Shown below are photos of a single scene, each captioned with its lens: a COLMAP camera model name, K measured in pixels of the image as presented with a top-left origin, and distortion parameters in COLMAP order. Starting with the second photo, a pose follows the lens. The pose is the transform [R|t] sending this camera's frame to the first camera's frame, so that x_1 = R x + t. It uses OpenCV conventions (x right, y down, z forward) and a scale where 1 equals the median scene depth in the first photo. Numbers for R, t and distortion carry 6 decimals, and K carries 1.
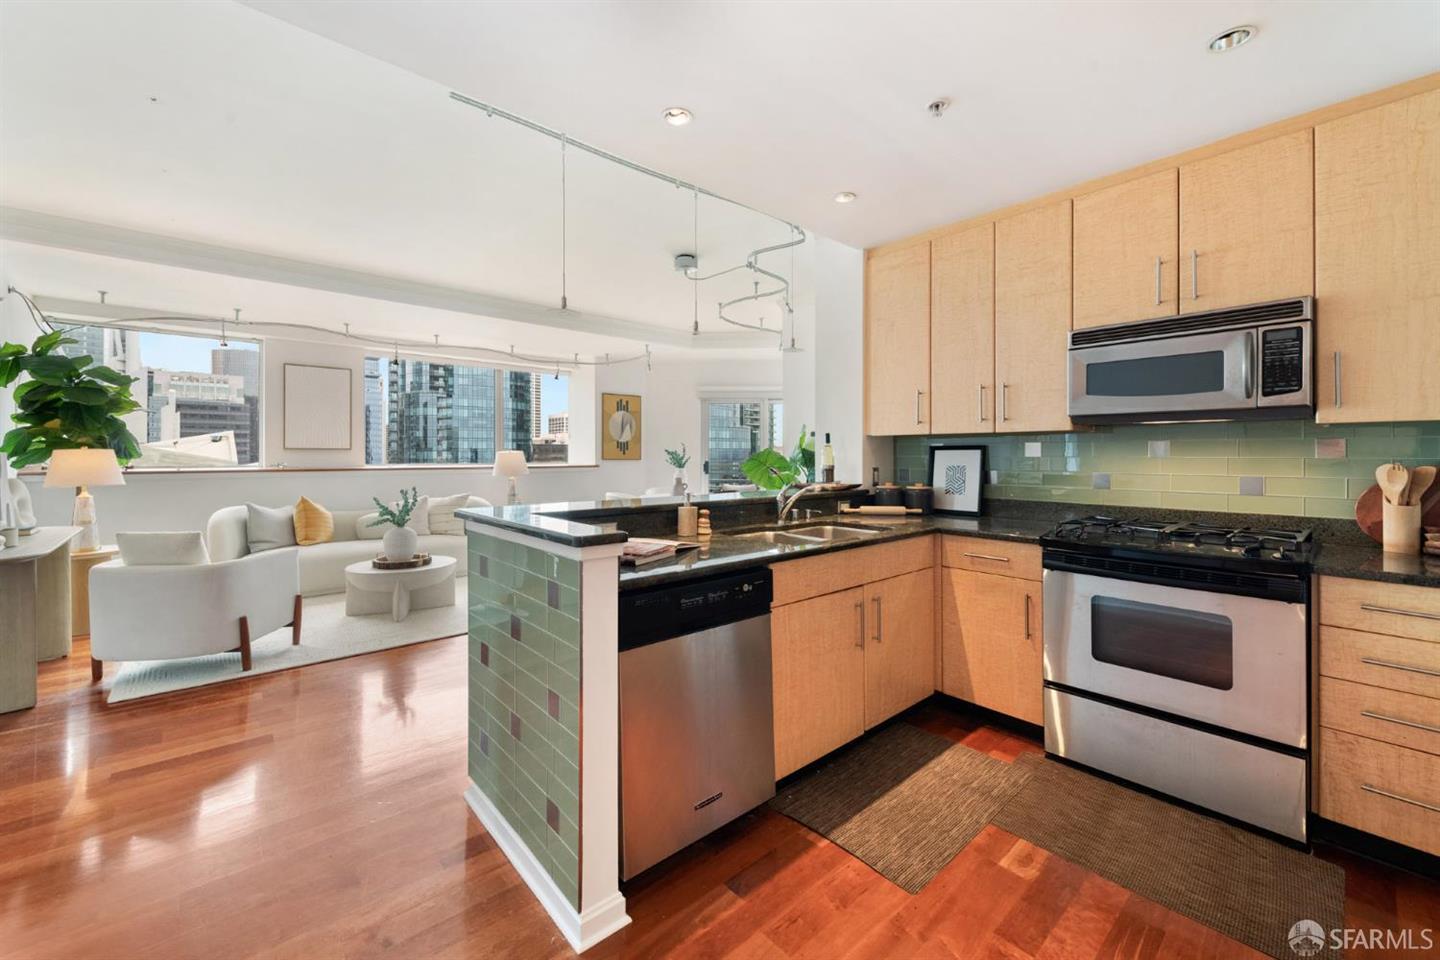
lens RADIAL K [[570.9, 0, 720.0], [0, 570.9, 454.8], [0, 0, 1]] dist [-0.000264, -0.000229]
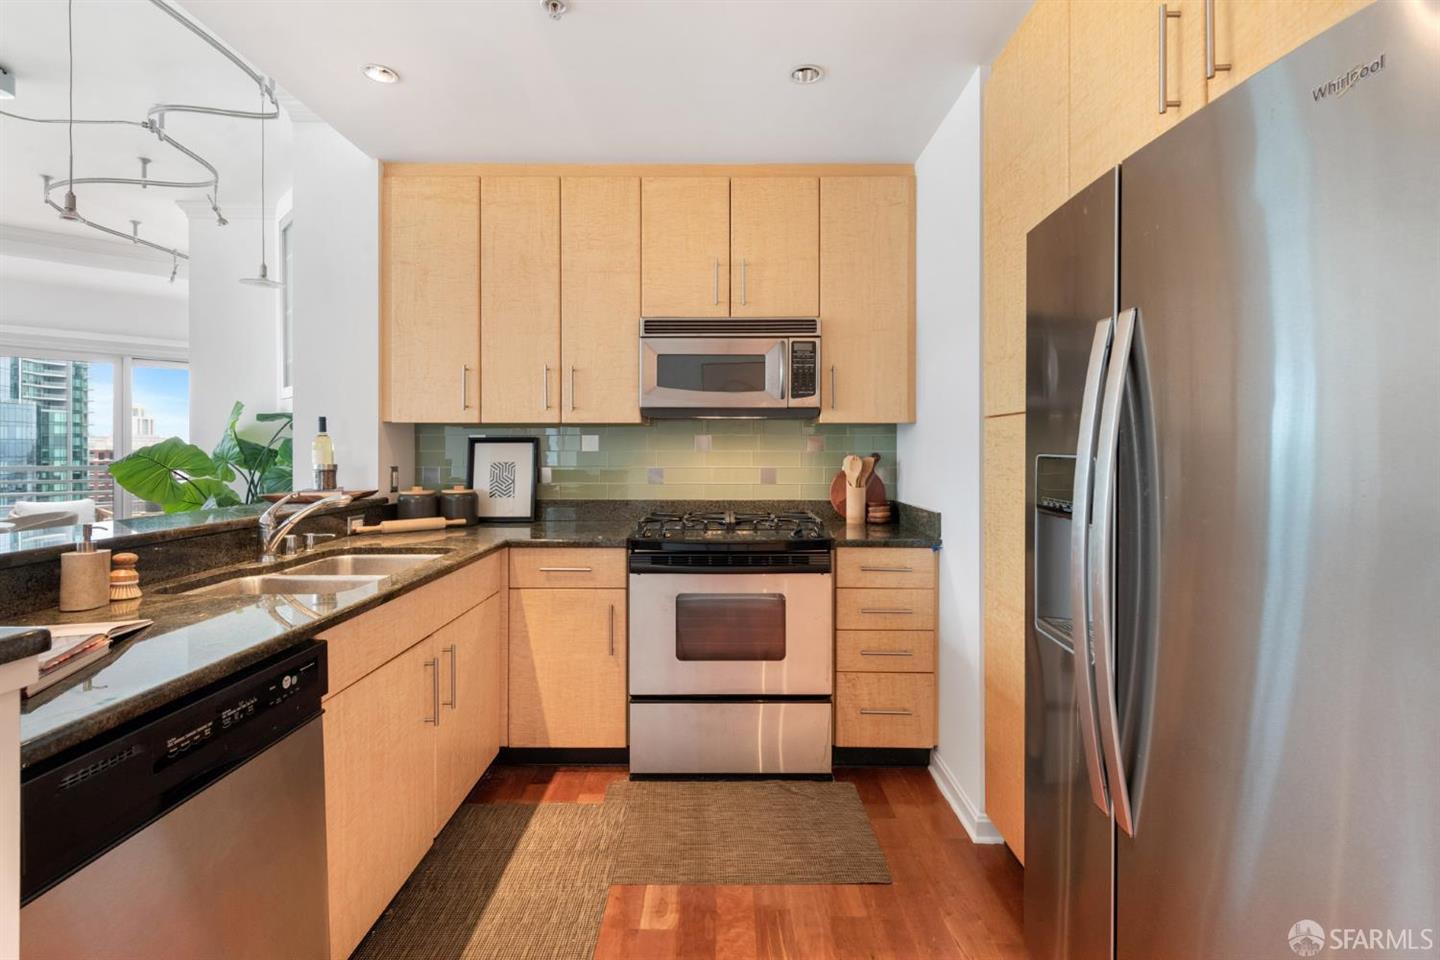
lens RADIAL K [[668.8, 0, 722.7], [0, 668.8, 450.3], [0, 0, 1]] dist [0.018303, -0.014378]
pose [[0.660429, -0.002741, 0.750883, -0.131186], [0.000599, 0.999995, 0.003123, -0.000997], [-0.750888, -0.001613, 0.660428, 0.173929]]
